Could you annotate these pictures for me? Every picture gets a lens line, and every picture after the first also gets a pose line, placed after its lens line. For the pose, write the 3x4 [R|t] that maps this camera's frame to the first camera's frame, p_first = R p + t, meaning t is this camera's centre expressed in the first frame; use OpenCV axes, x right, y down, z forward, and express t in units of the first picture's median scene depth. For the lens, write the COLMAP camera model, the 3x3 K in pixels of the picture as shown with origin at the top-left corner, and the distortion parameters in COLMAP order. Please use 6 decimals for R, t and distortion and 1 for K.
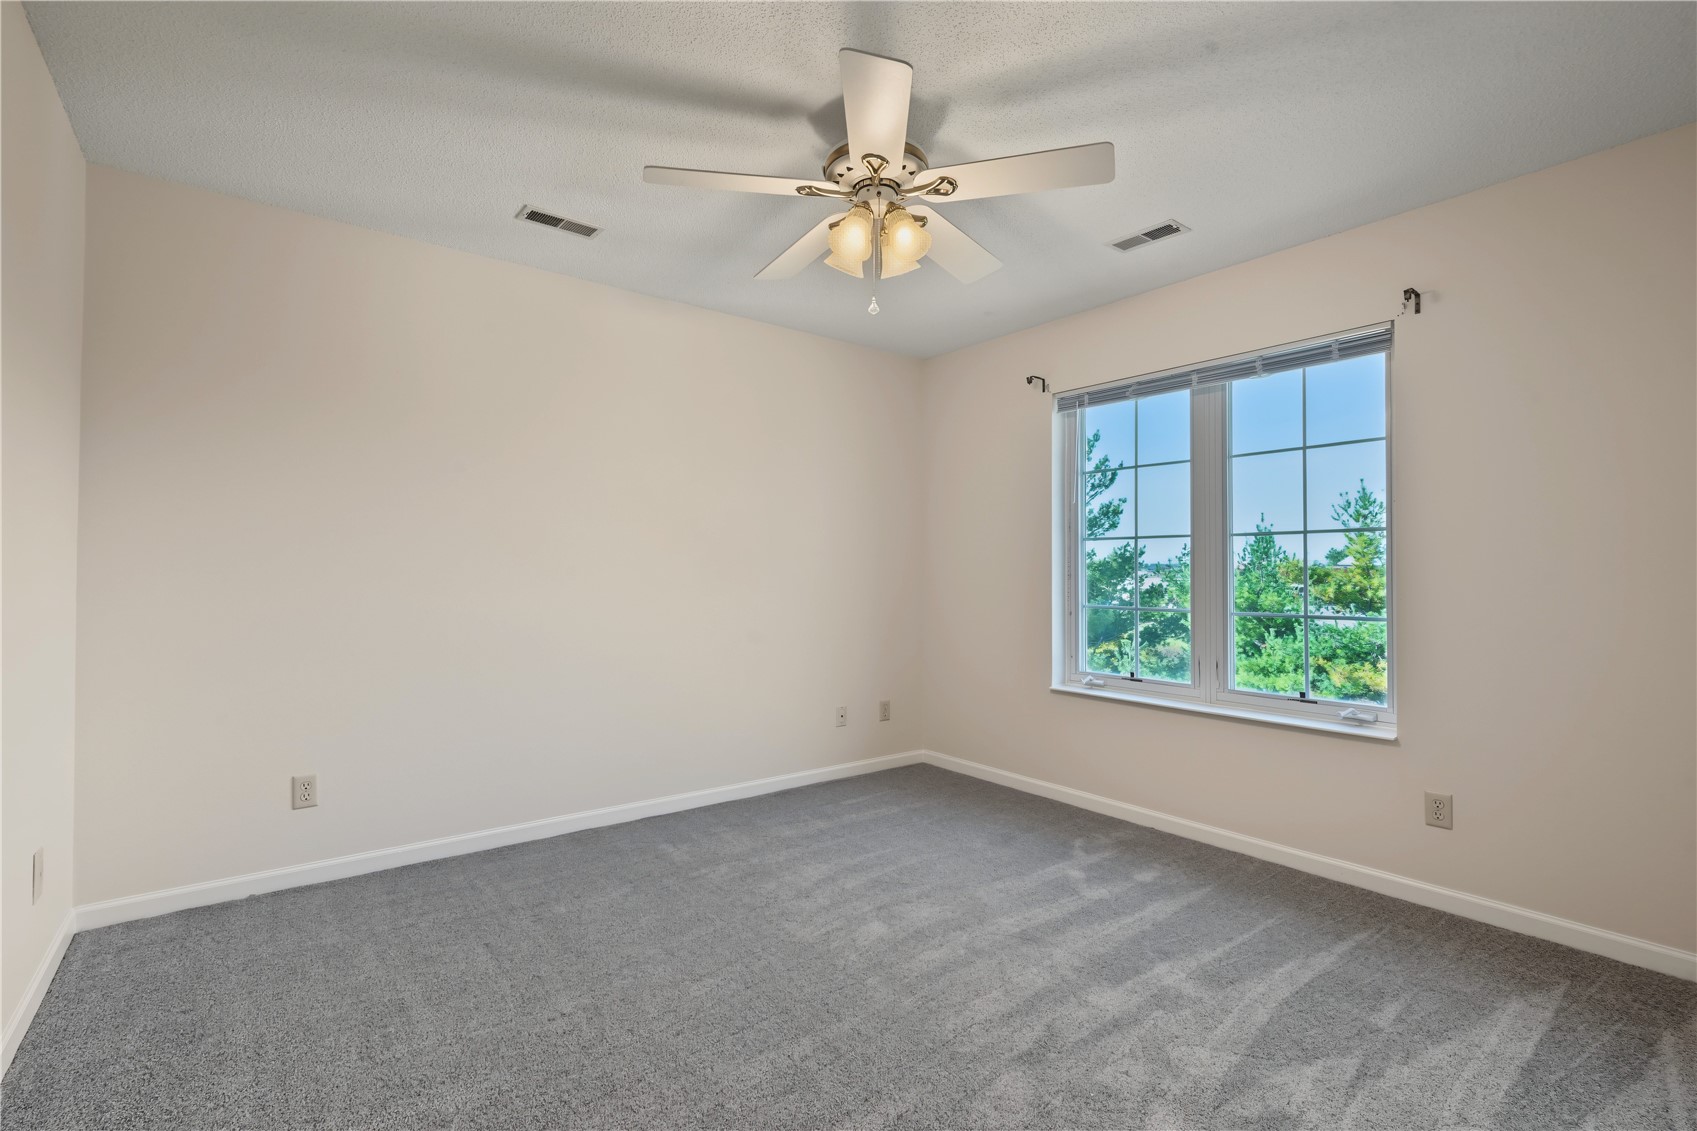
lens RADIAL K [[775.5, 0, 853.6], [0, 775.5, 575.2], [0, 0, 1]] dist [-0.004127, -0.000075]
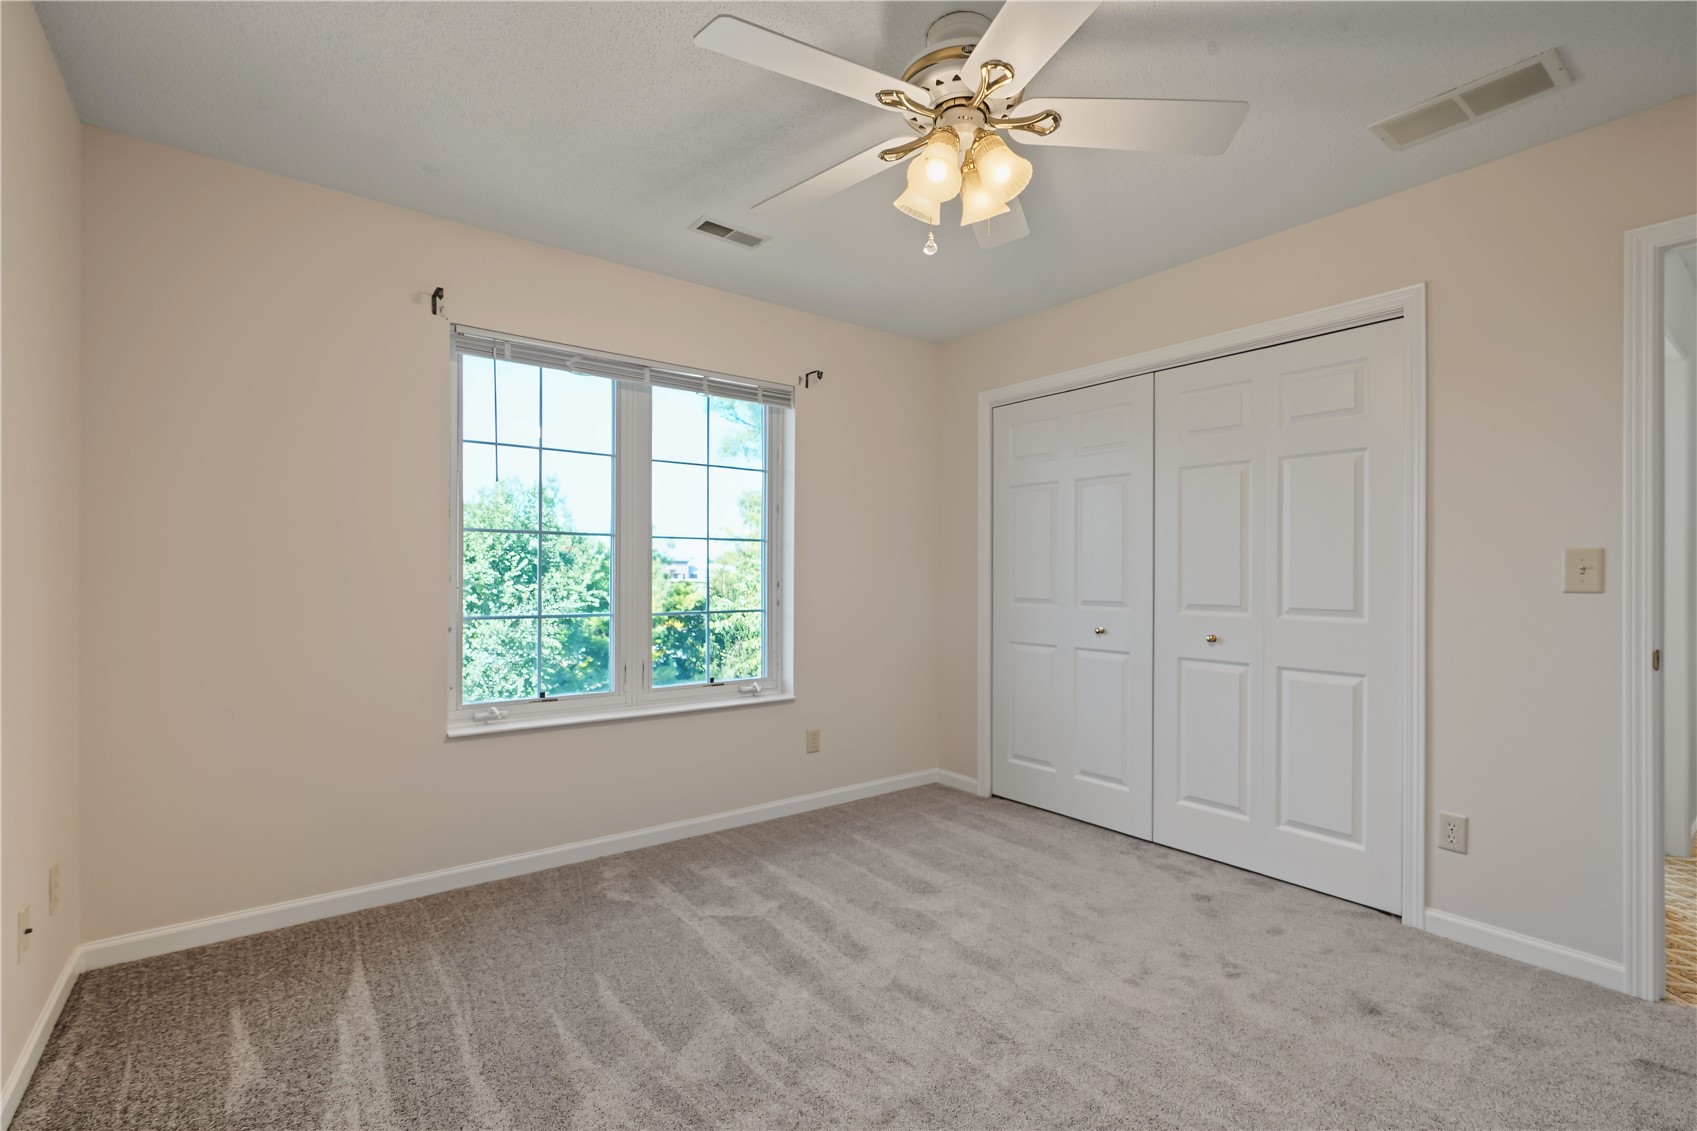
lens RADIAL K [[775.5, 0, 853.6], [0, 775.5, 575.2], [0, 0, 1]] dist [-0.004127, -0.000075]
pose [[-0.000880, 0.001169, 0.999999, -0.575166], [-0.001071, 0.999999, -0.001170, -0.000522], [-0.999999, -0.001073, -0.000879, 0.789385]]
